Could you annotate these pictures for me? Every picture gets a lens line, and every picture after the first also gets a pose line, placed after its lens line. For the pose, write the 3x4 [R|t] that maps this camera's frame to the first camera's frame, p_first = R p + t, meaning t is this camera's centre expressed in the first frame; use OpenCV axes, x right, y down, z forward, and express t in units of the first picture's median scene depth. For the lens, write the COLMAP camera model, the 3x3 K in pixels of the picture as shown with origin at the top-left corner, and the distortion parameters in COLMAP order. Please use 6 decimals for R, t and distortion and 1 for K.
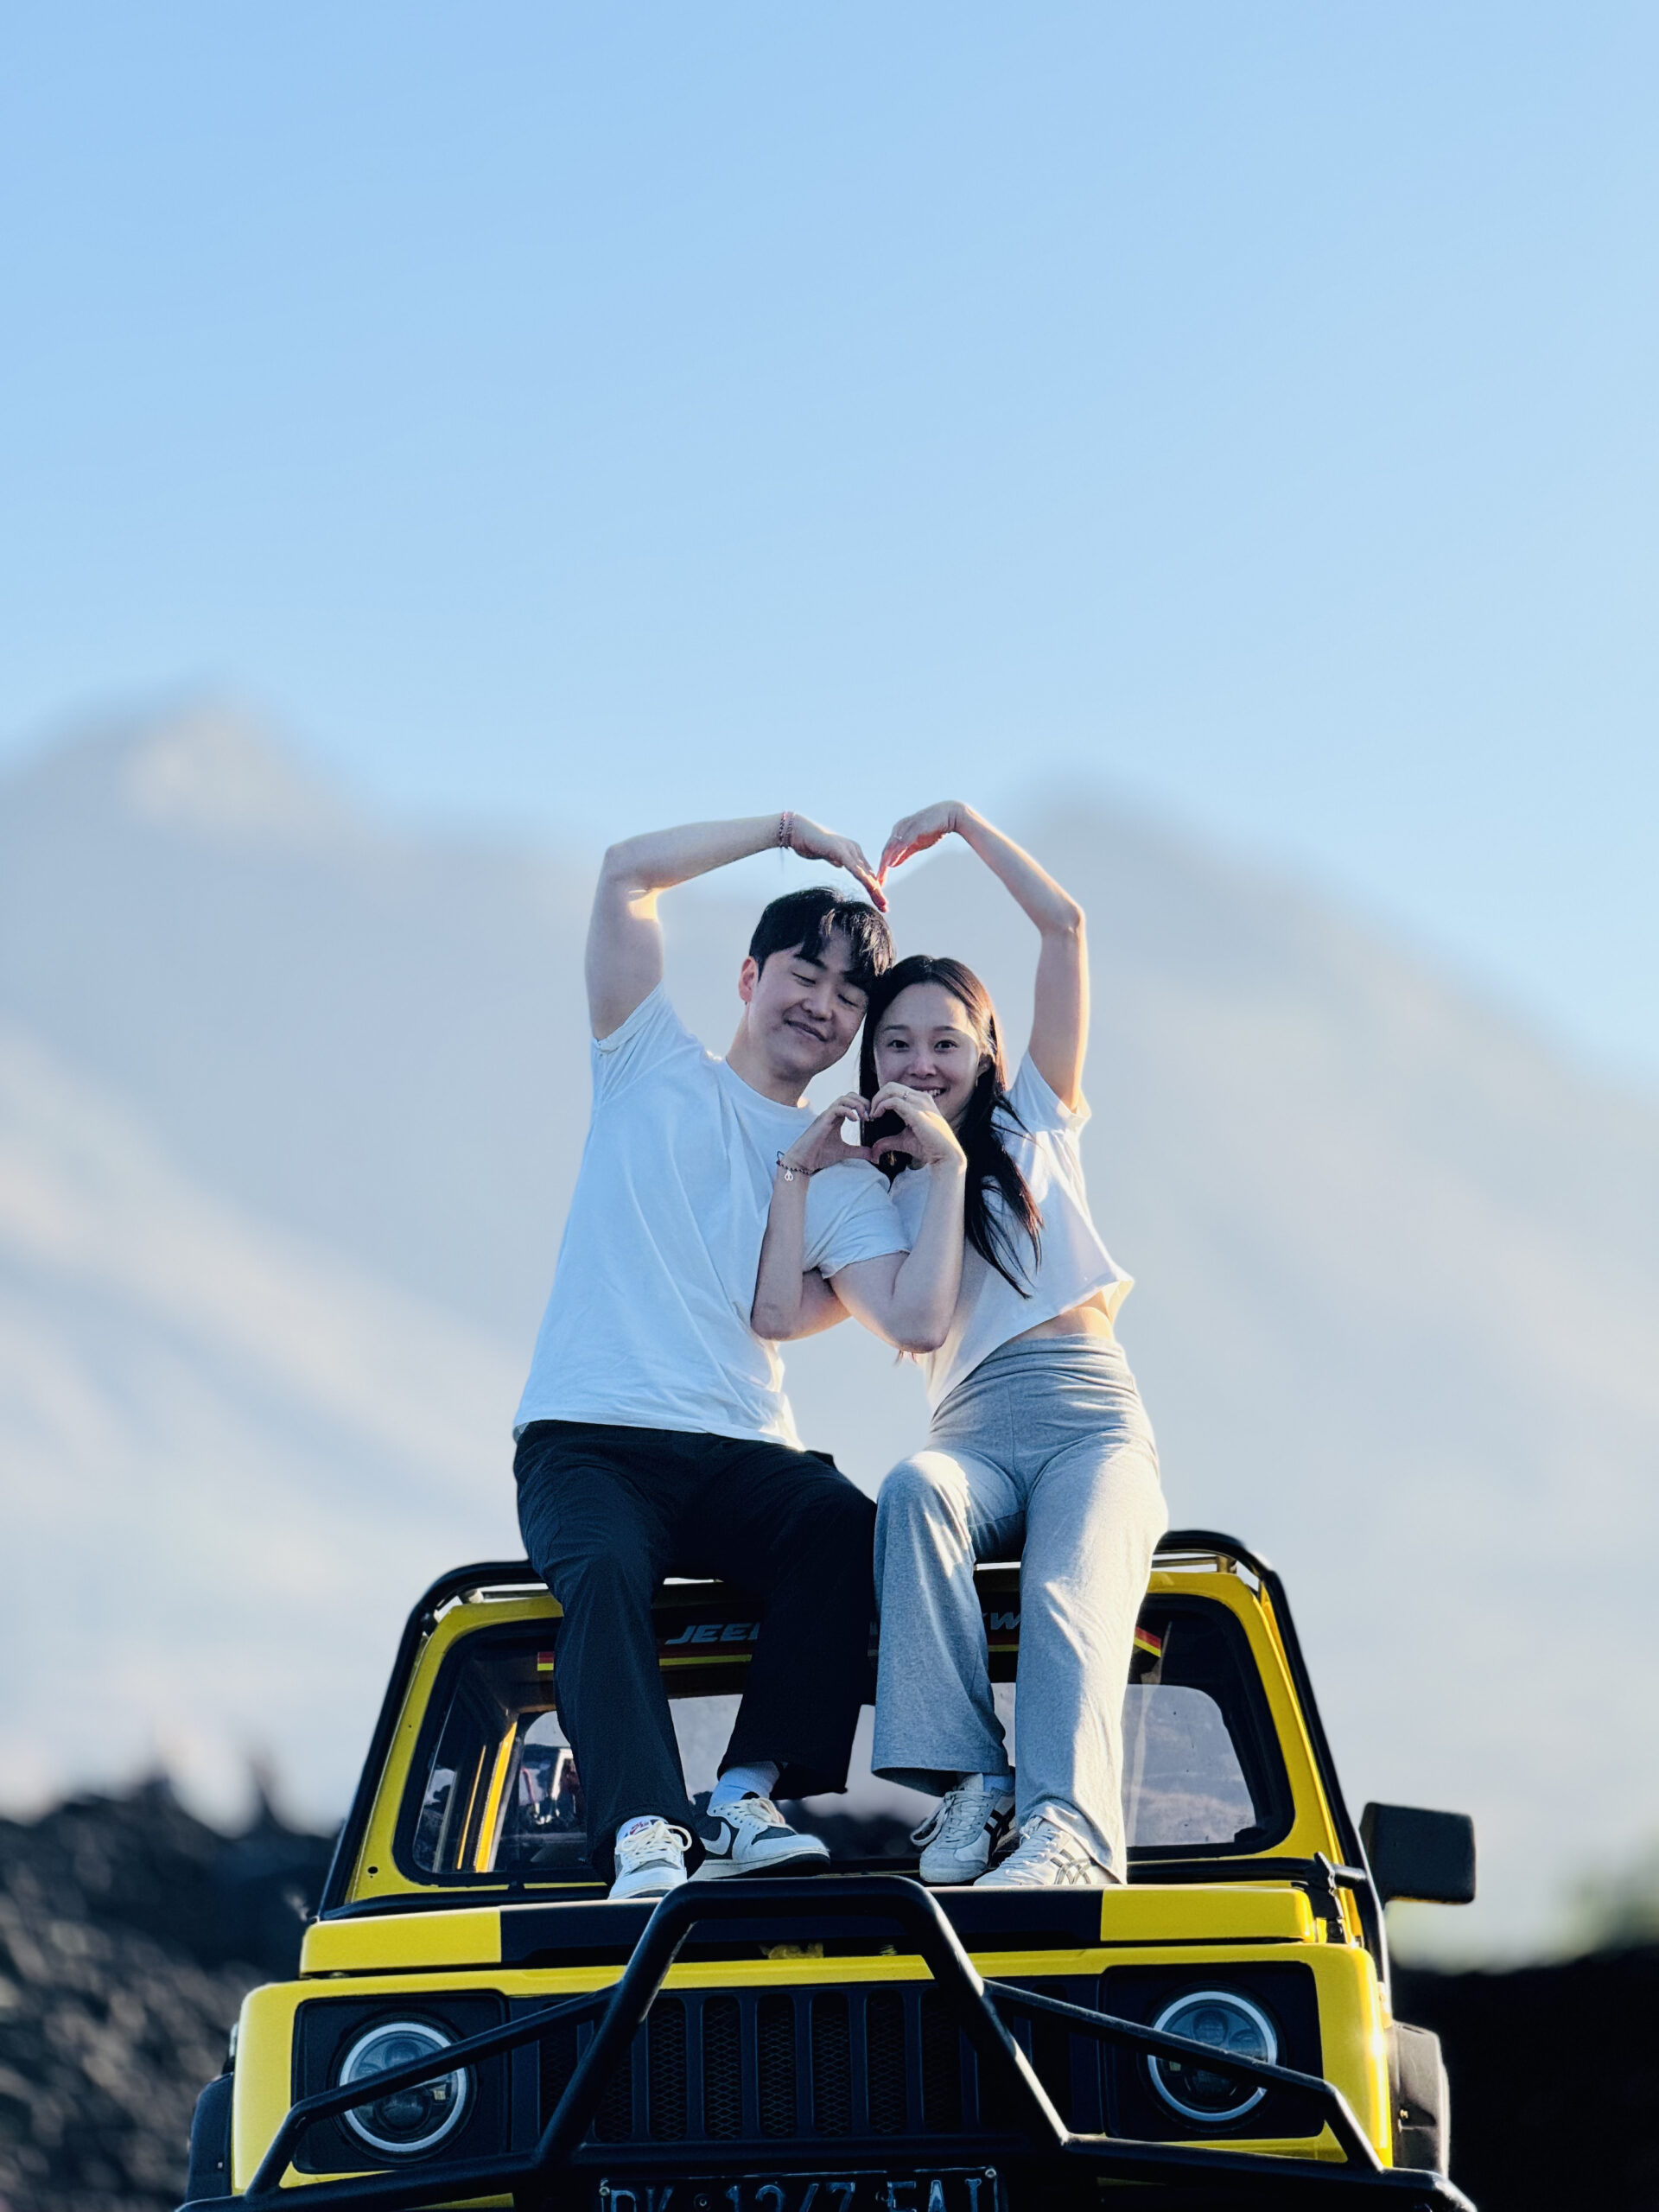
lens RADIAL K [[7683.6, 0, 829.5], [0, 7683.6, 1106.0], [0, 0, 1]] dist [0.023018, -0.008838]
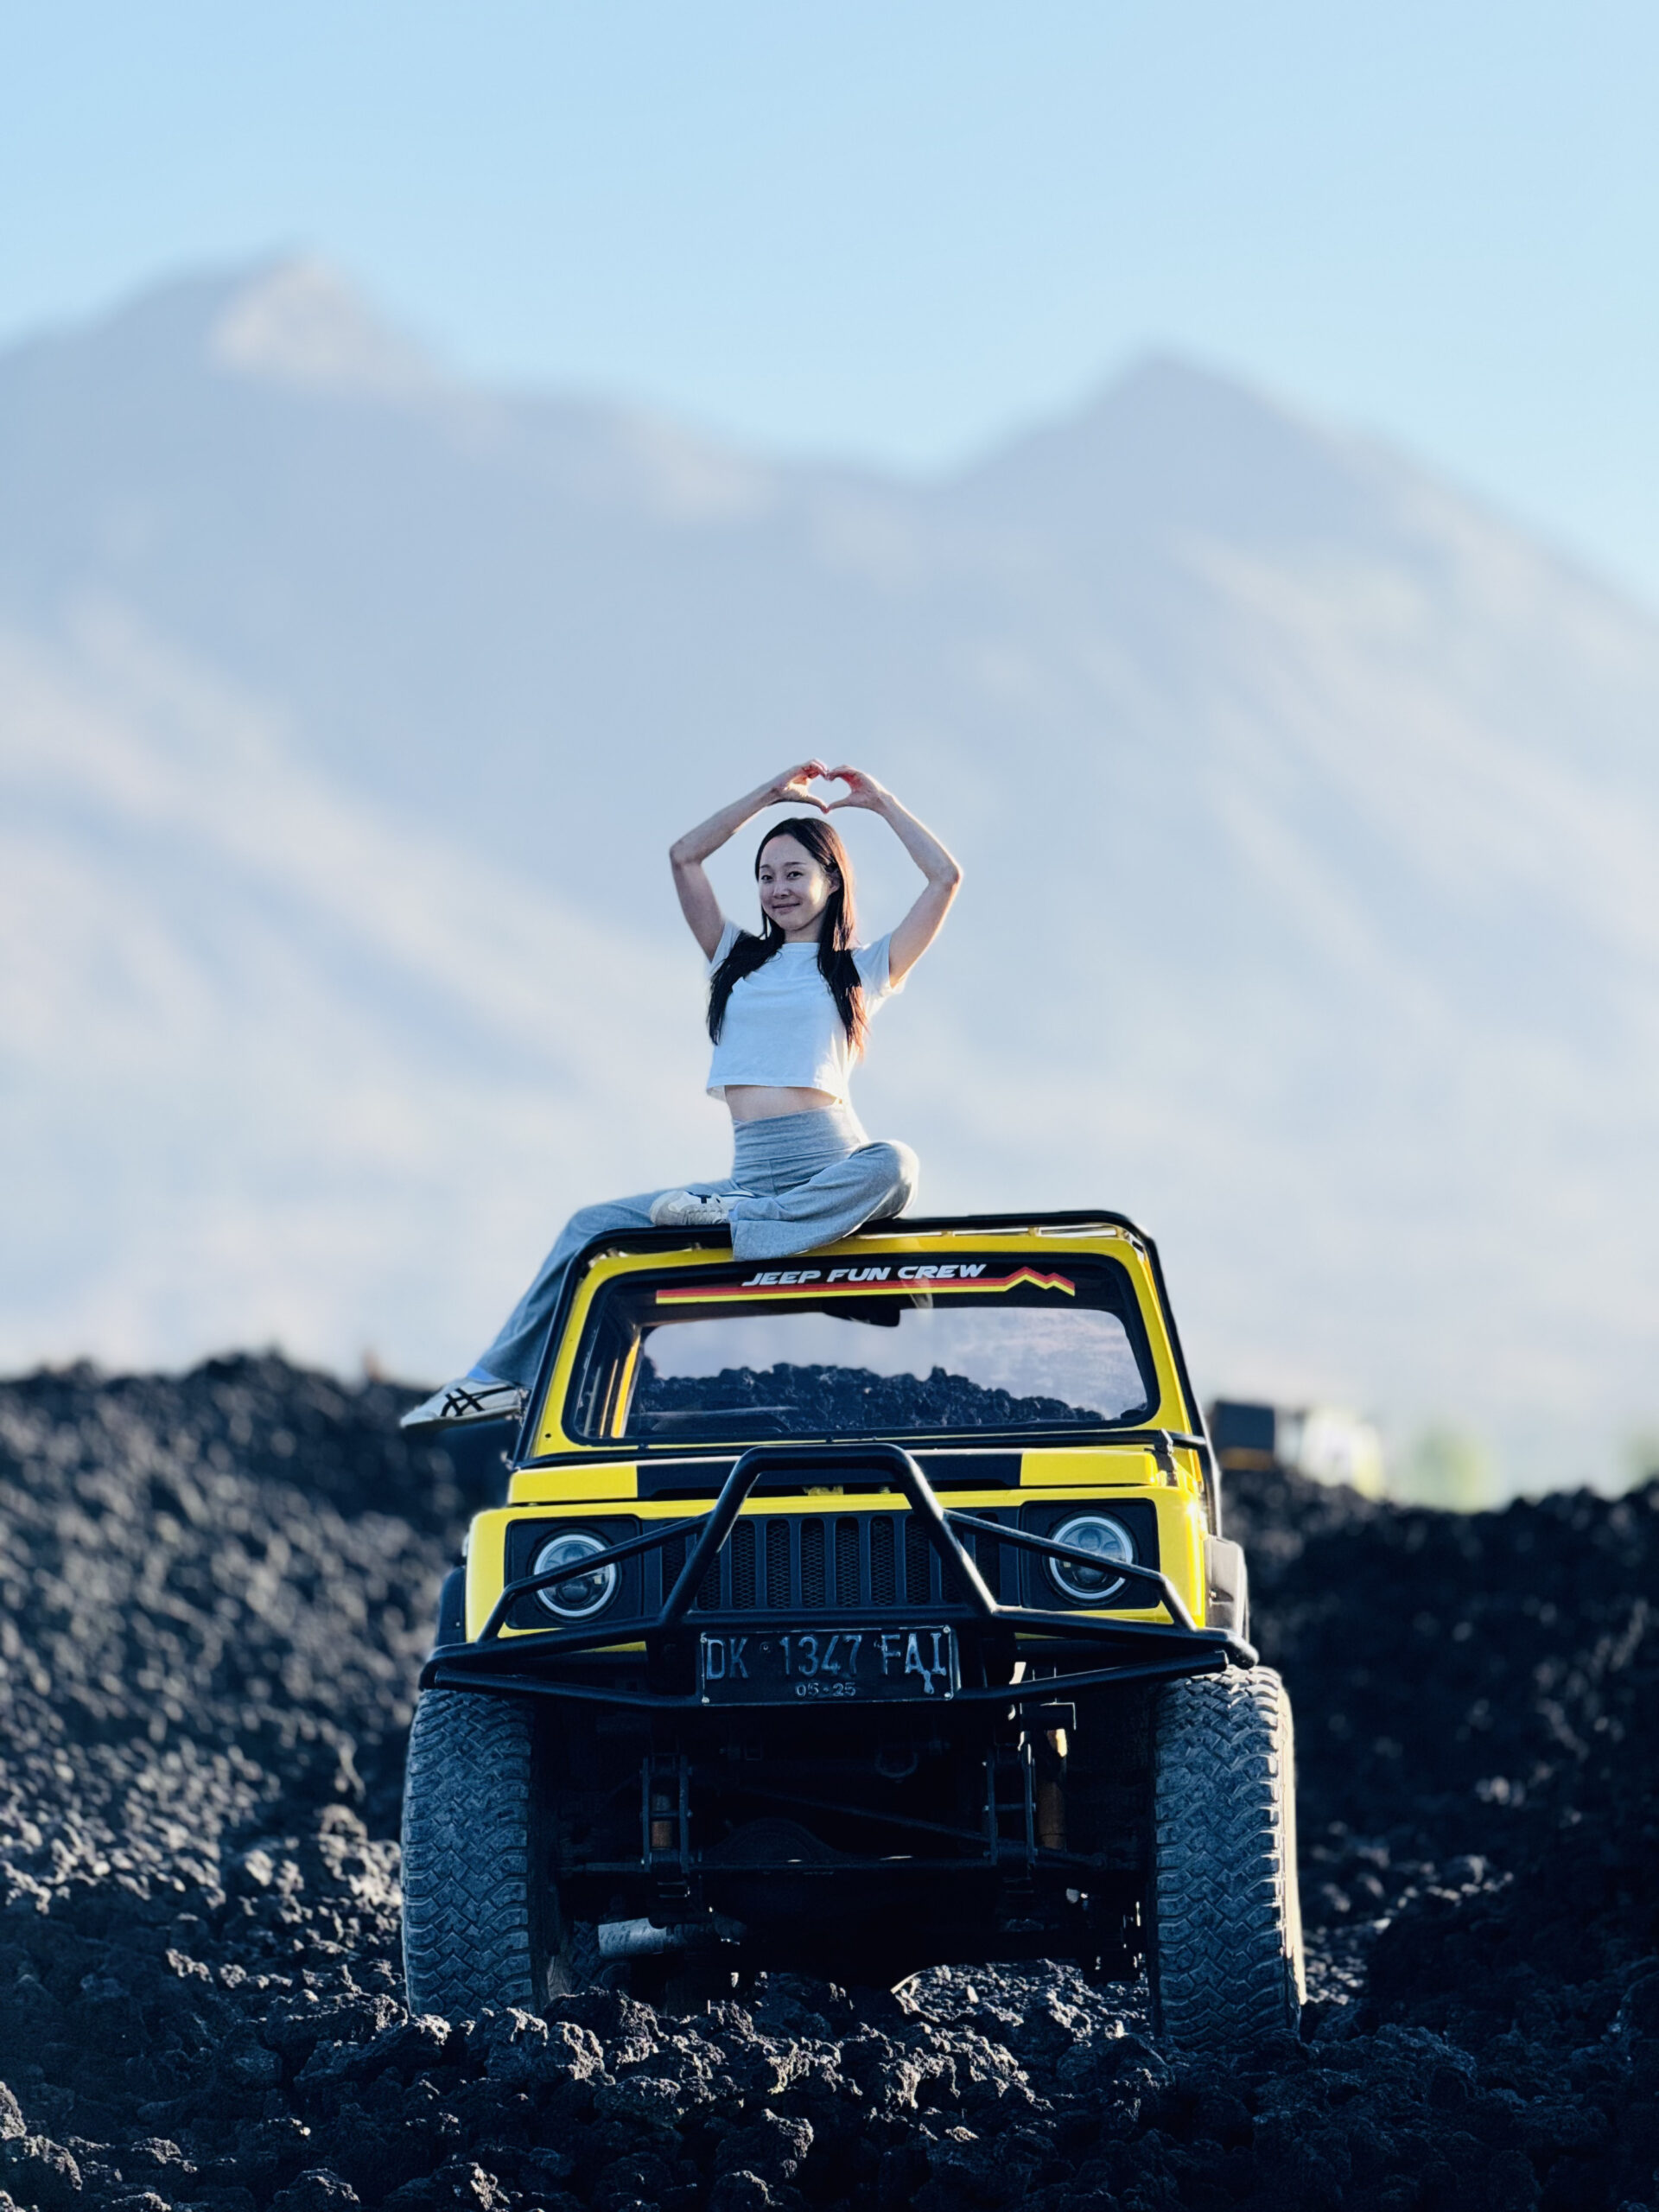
lens RADIAL K [[7664.9, 0, 539.2], [0, 7664.9, 1106.1], [0, 0, 1]] dist [-0.187031, 0.205368]
pose [[0.998819, 0.002735, -0.048509, 0.012753], [0.000052, 0.998354, 0.057344, -0.057474], [0.048586, -0.057279, 0.997175, -0.551513]]
